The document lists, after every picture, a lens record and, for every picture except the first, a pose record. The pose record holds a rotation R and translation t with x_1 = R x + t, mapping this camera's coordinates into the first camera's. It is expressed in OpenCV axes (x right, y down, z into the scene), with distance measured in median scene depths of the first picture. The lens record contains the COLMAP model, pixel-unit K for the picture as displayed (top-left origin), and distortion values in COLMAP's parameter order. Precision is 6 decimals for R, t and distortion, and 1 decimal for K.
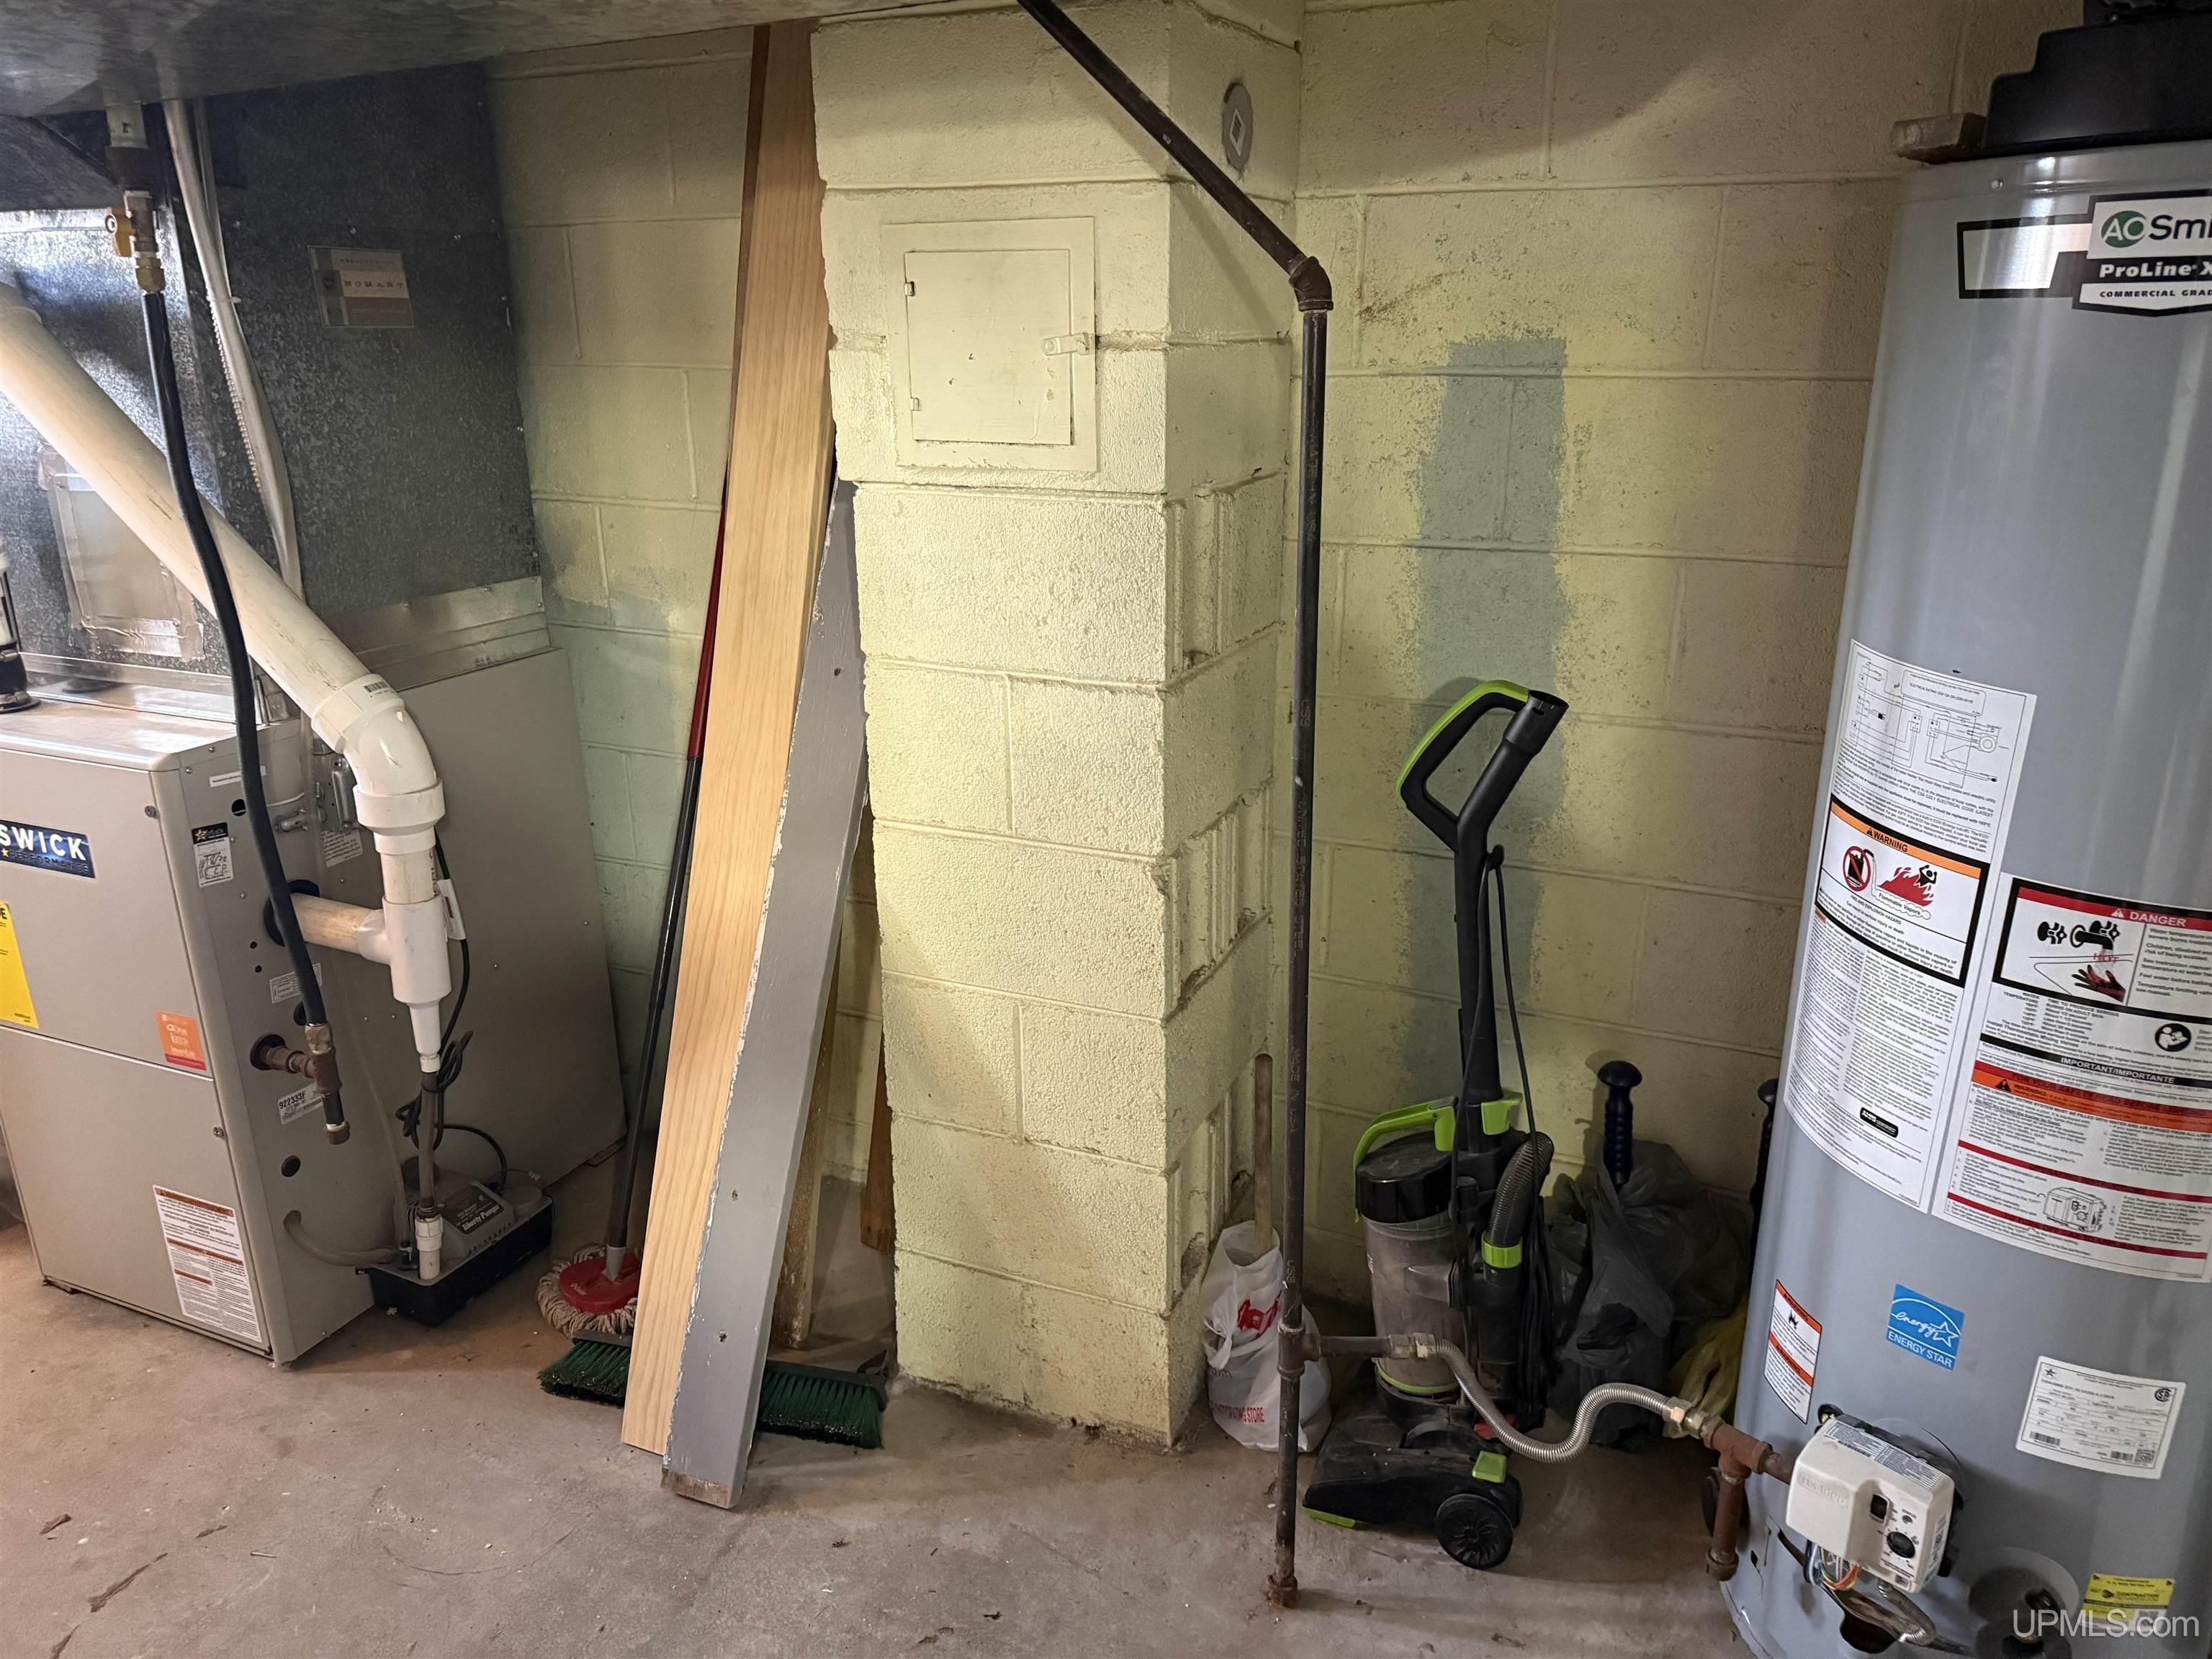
lens RADIAL K [[1558.2, 0, 1113.3], [0, 1558.2, 825.6], [0, 0, 1]] dist [0.062661, -0.054452]
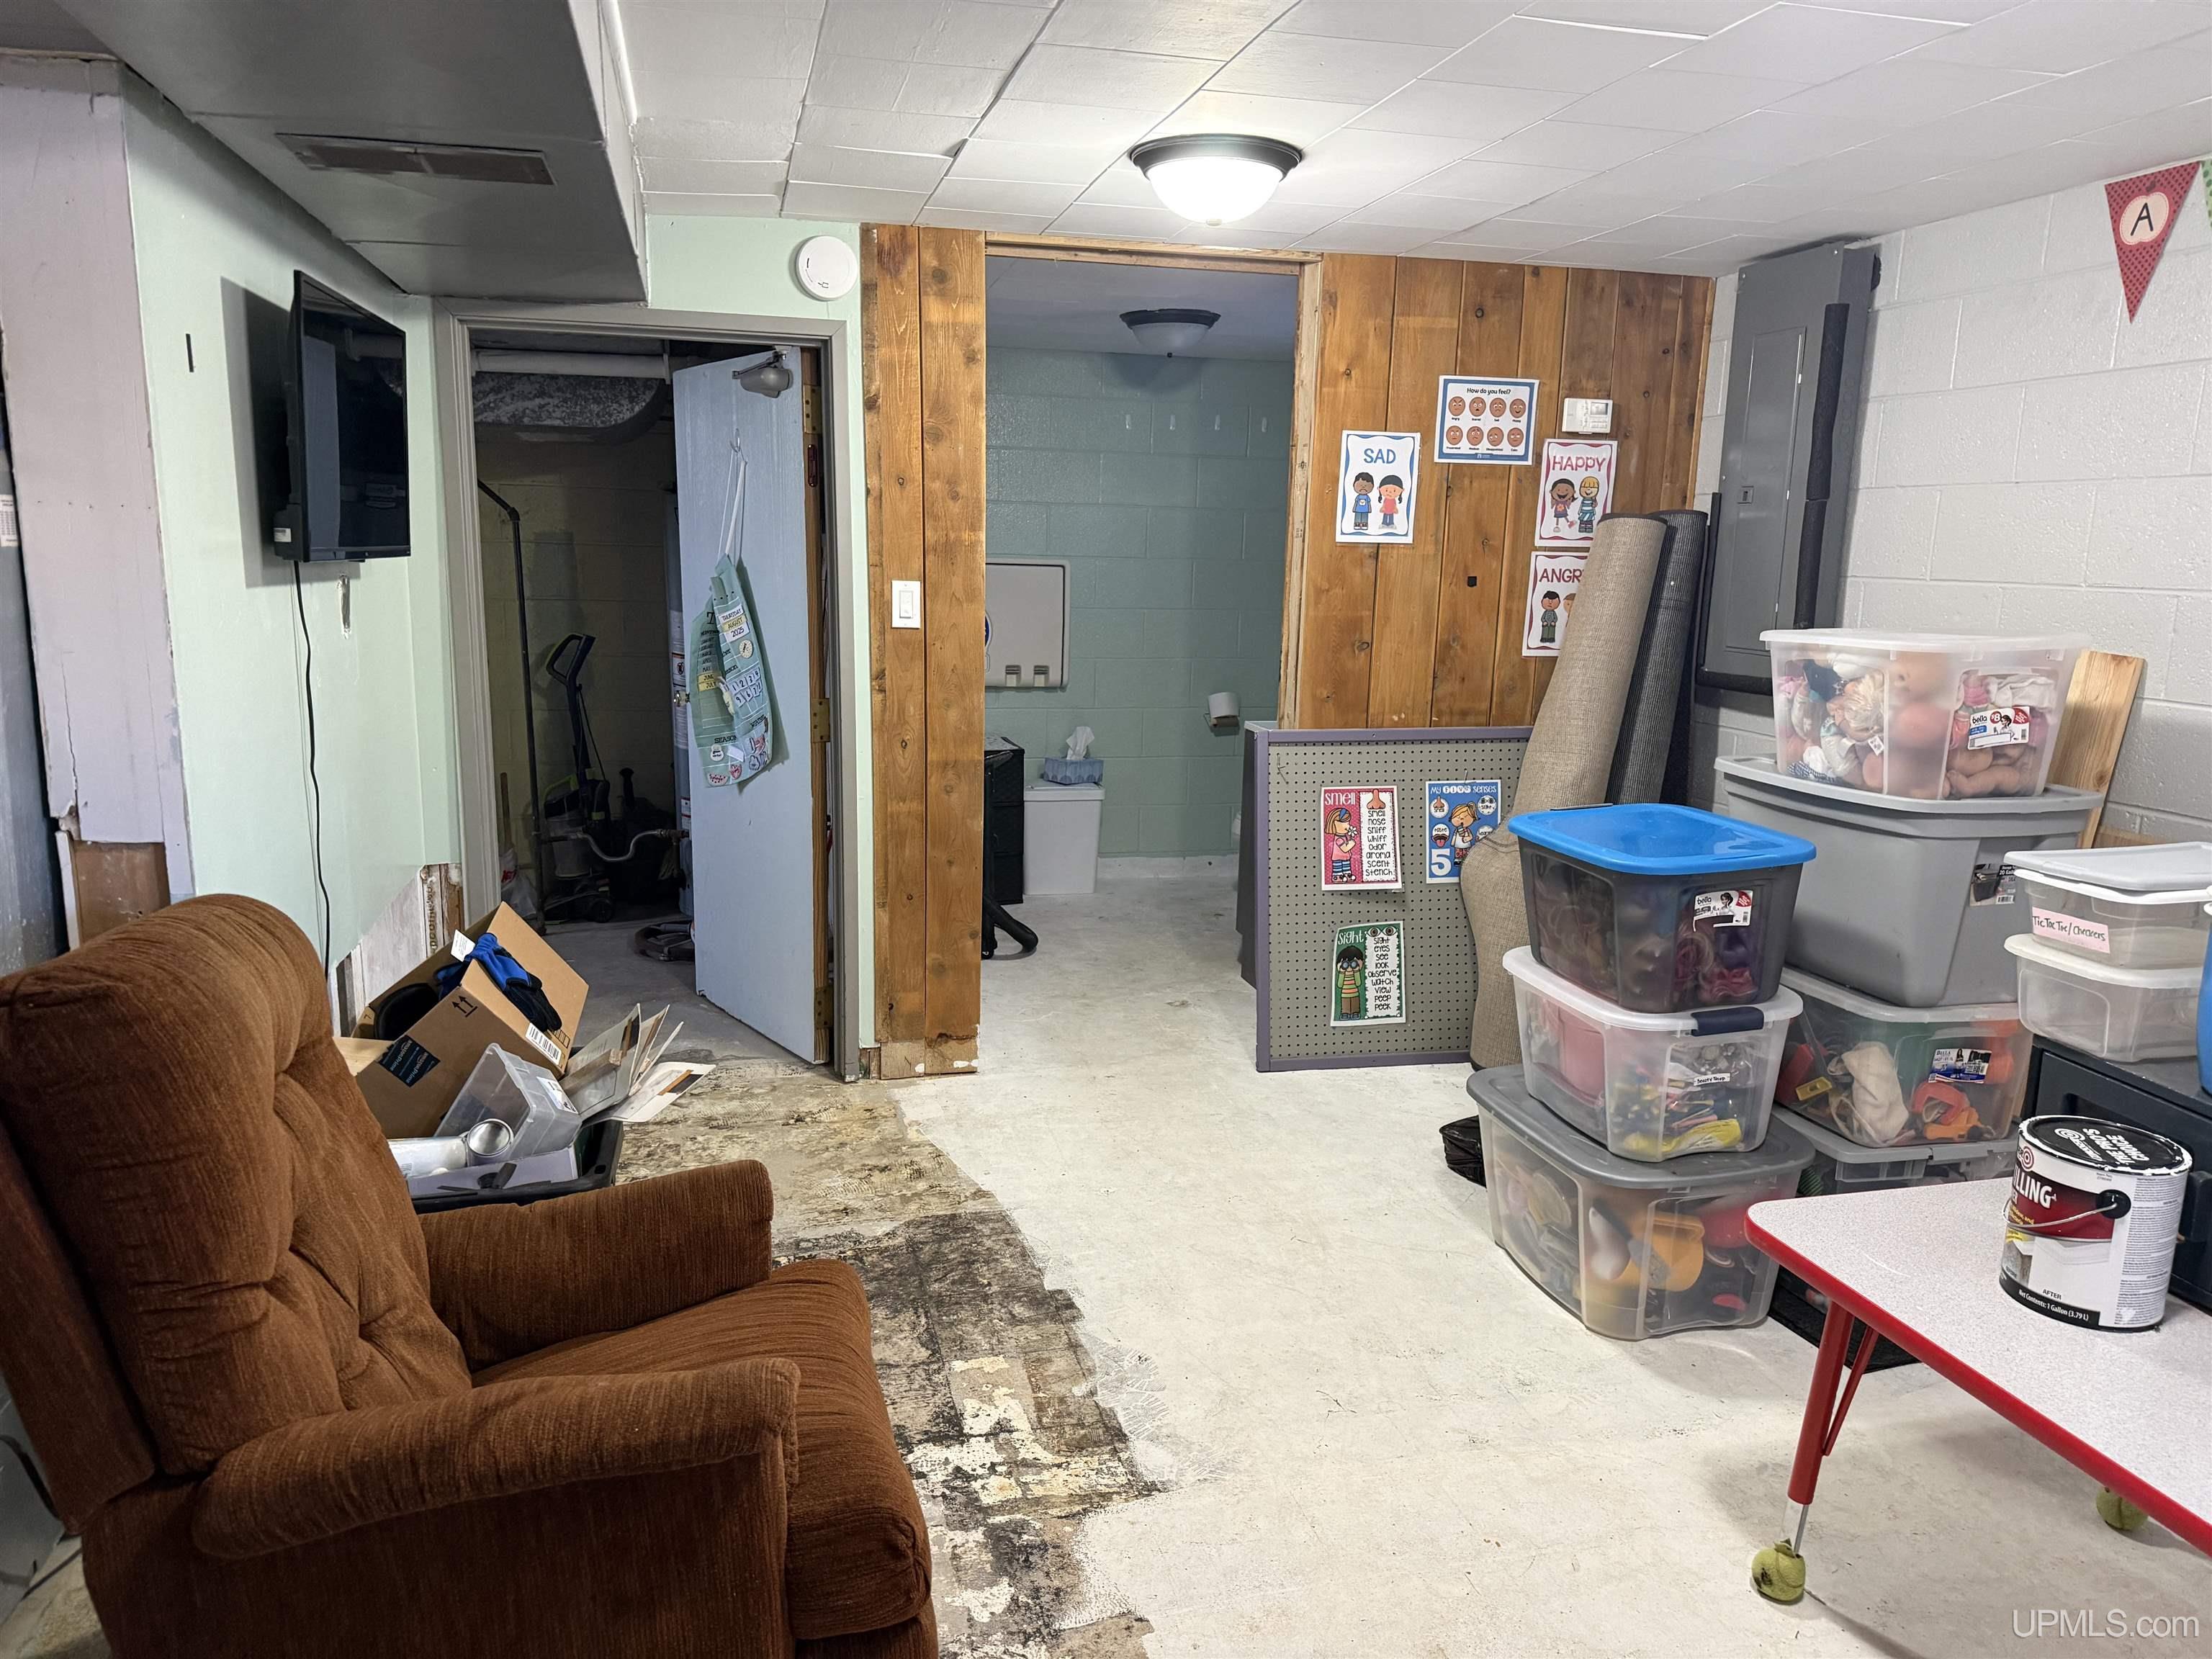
lens RADIAL K [[1558.2, 0, 1113.6], [0, 1558.2, 831.6], [0, 0, 1]] dist [0.062661, -0.054452]
pose [[0.788088, -0.093946, 0.608351, -1.688341], [0.163295, 0.984784, -0.059463, 1.310237], [-0.593508, 0.146203, 0.791437, -4.143548]]
